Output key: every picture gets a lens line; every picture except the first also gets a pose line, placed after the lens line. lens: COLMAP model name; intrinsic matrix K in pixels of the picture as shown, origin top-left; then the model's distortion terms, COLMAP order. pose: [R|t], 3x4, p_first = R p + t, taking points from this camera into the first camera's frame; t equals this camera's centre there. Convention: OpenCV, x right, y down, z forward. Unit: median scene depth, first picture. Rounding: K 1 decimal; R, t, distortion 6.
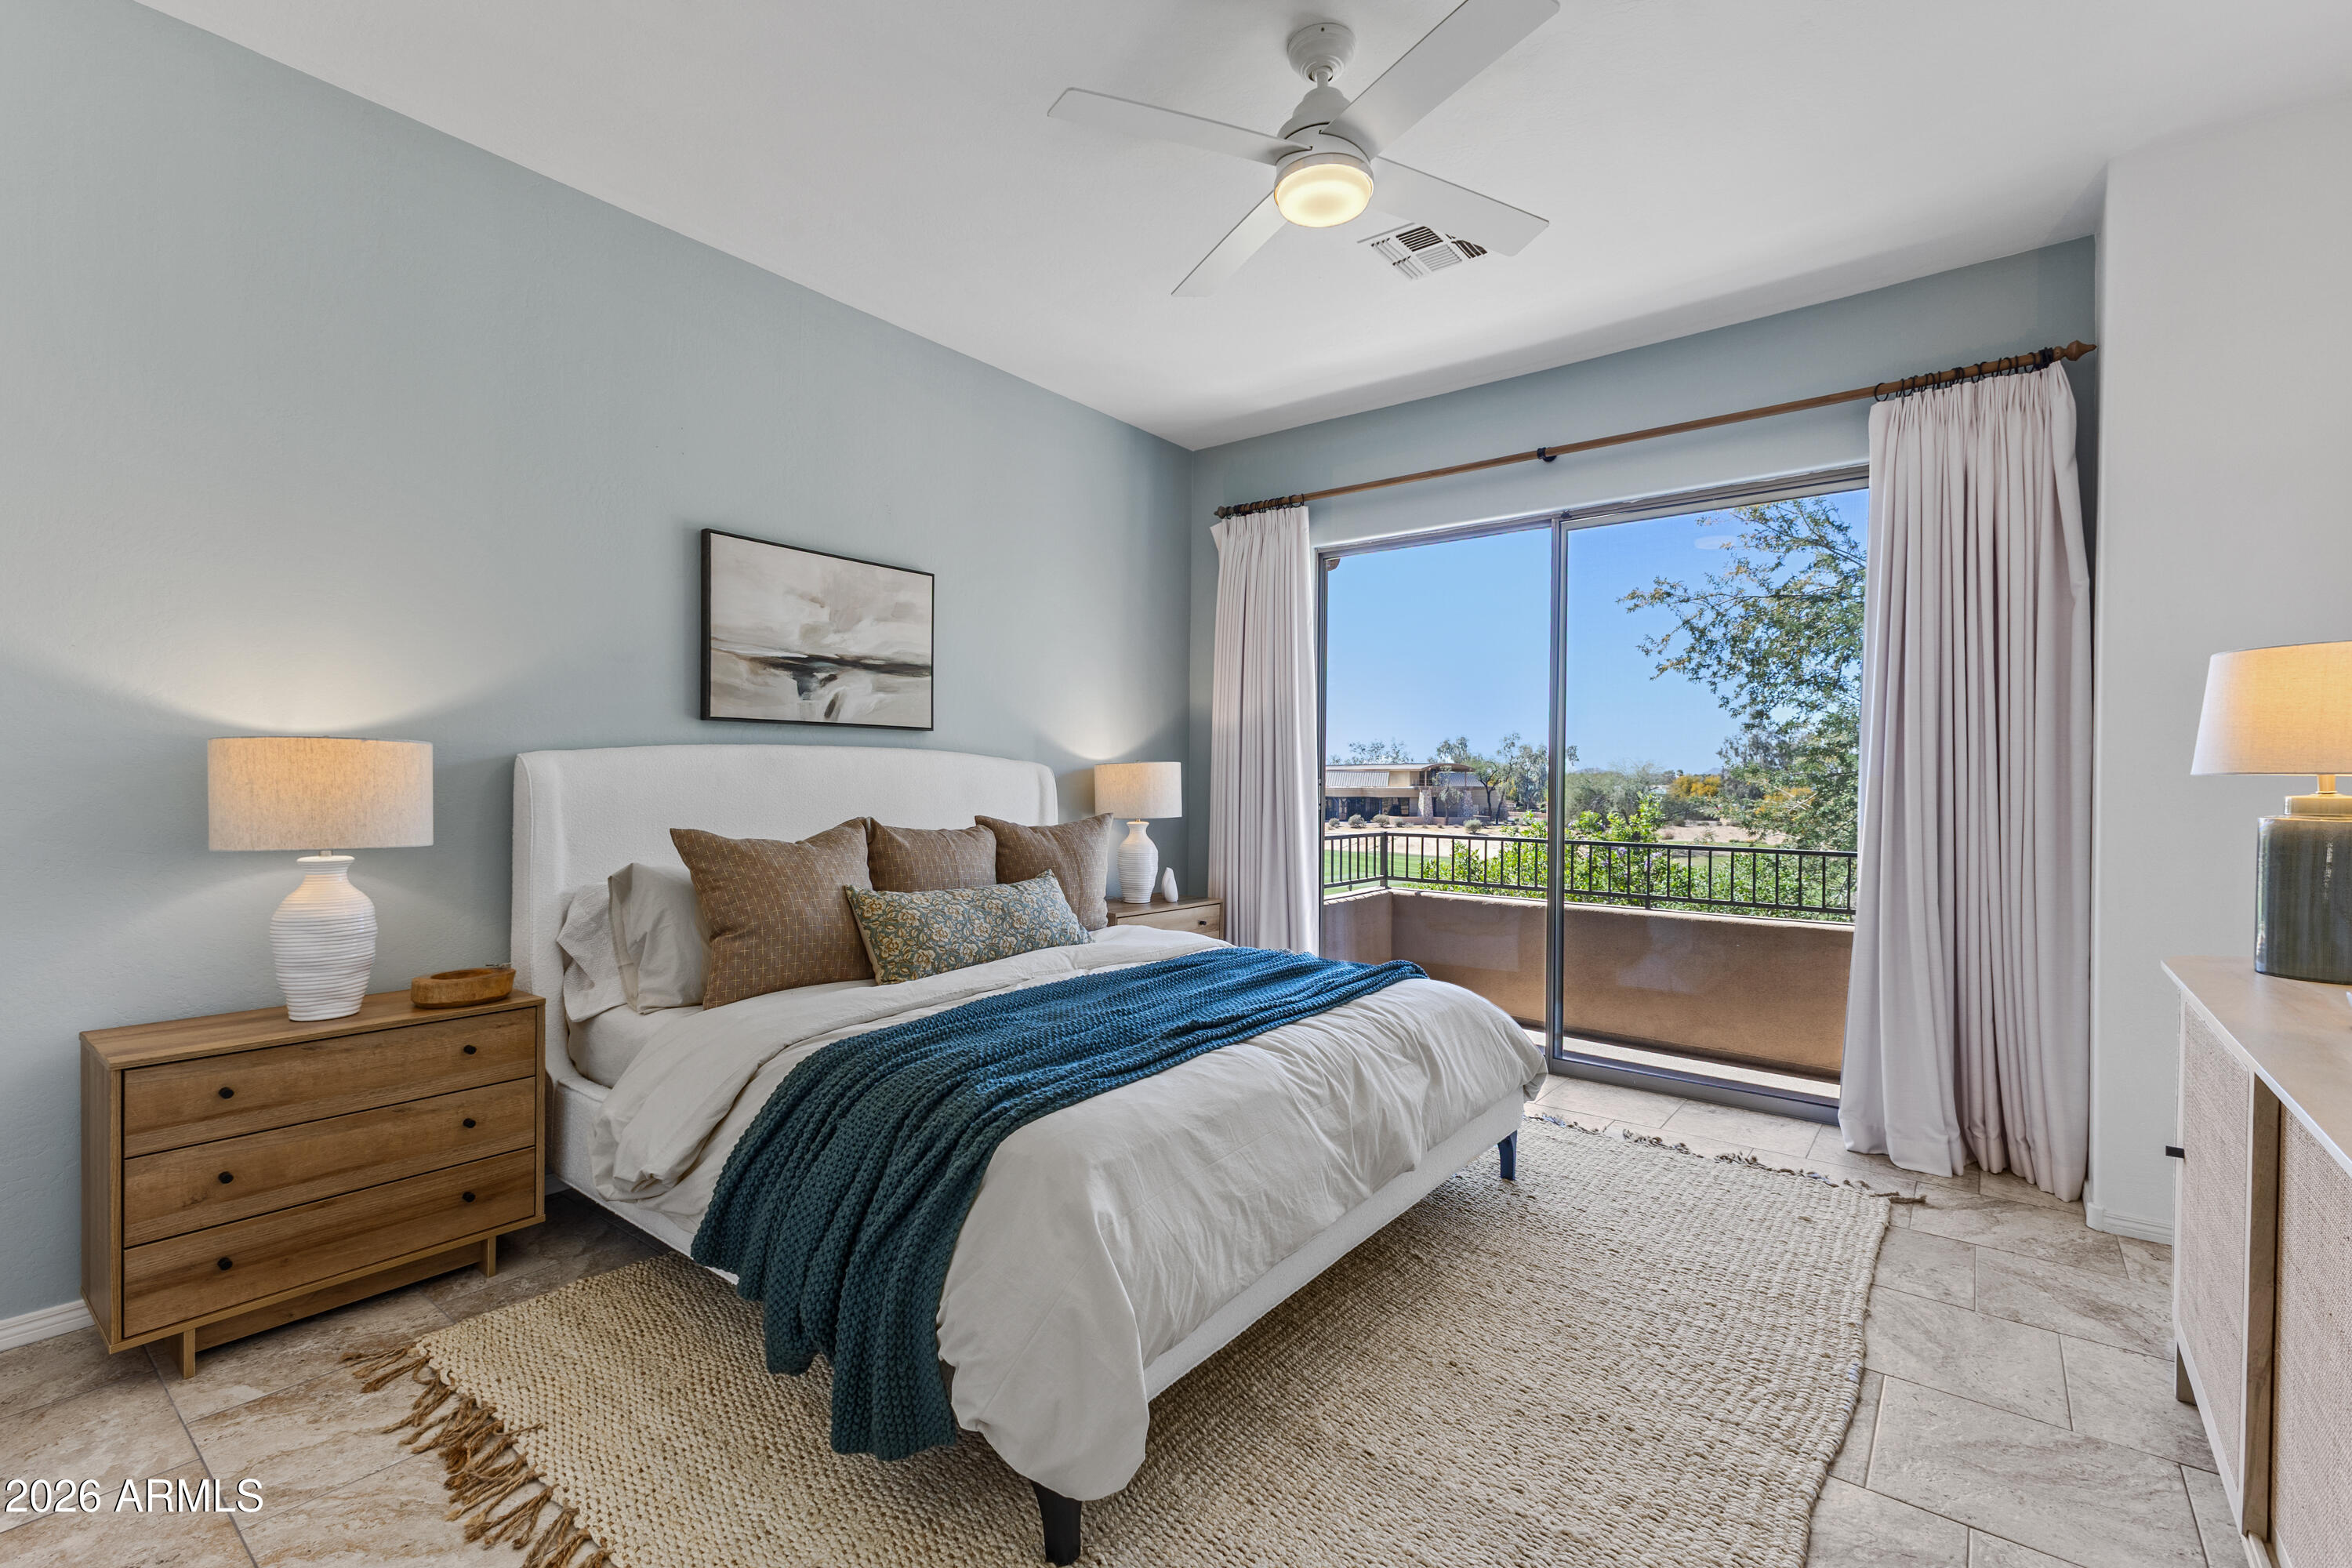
lens RADIAL K [[1017.5, 0, 1161.7], [0, 1017.5, 781.5], [0, 0, 1]] dist [0.009371, 0.000294]
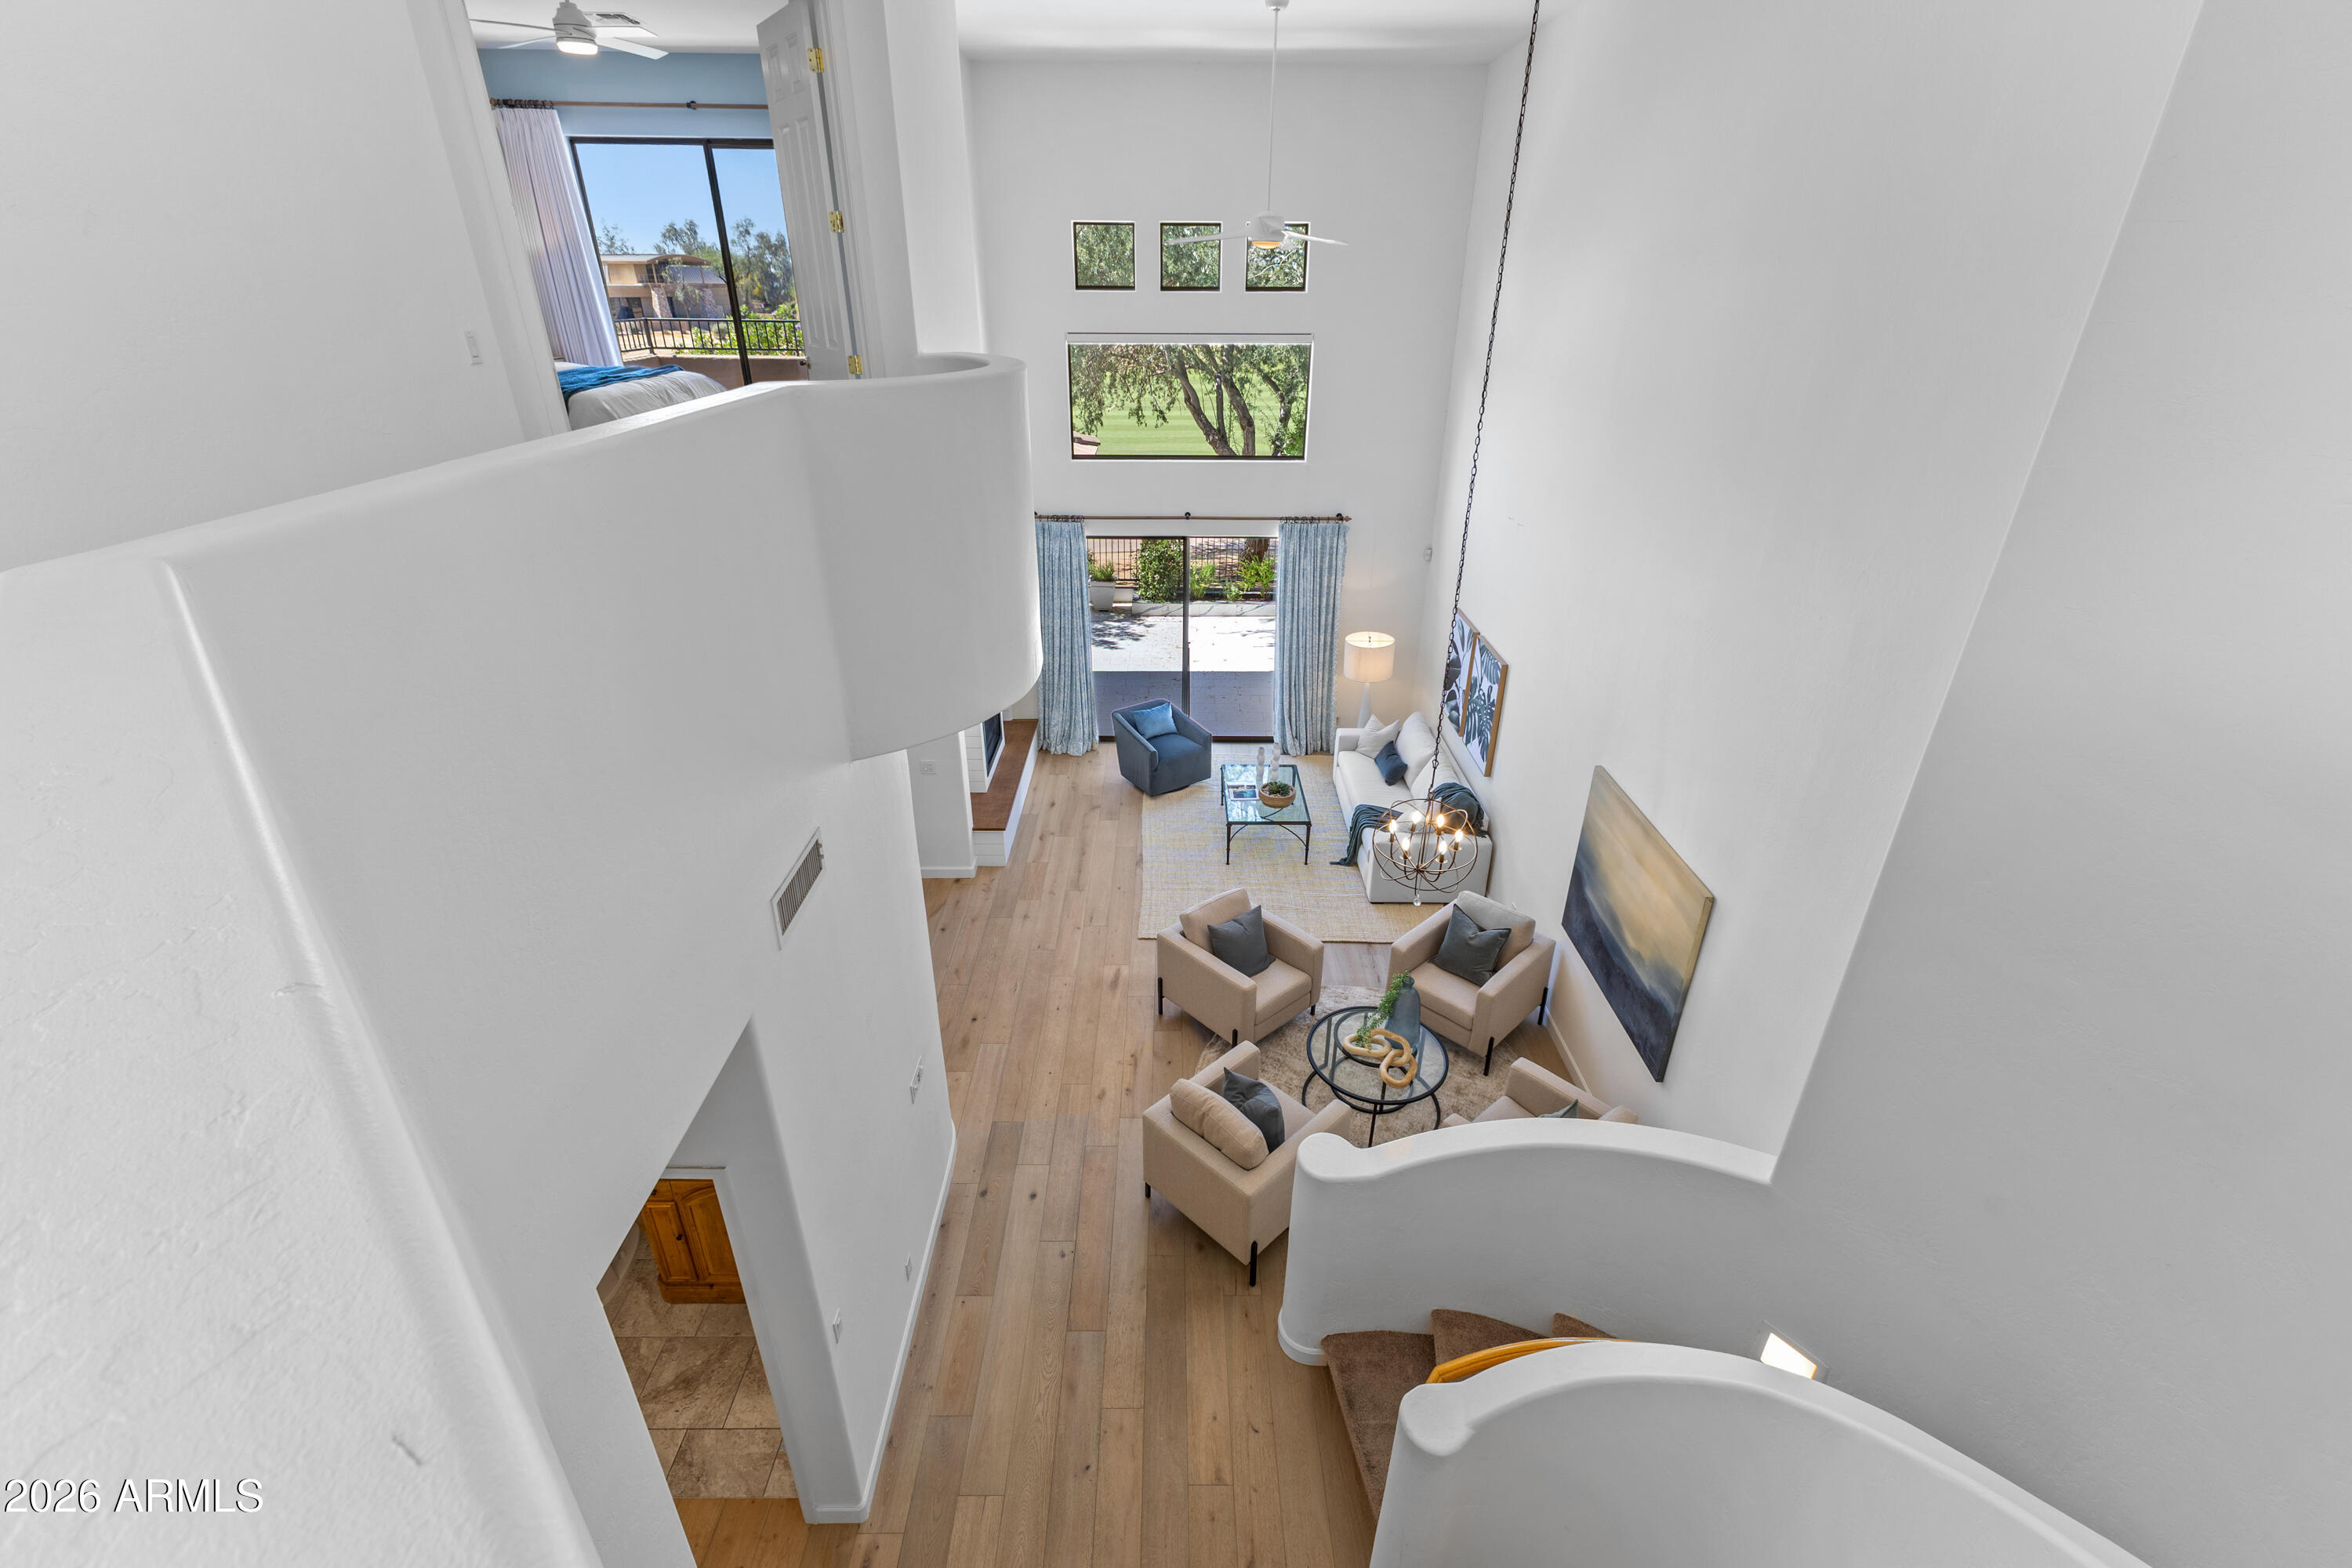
lens RADIAL K [[1017.5, 0, 1155.9], [0, 1017.5, 786.3], [0, 0, 1]] dist [0.009371, 0.000294]
pose [[0.785813, -0.273170, 0.554866, -0.298018], [-0.003290, 0.895309, 0.445434, -0.019822], [-0.618456, -0.351853, 0.702646, -1.111347]]
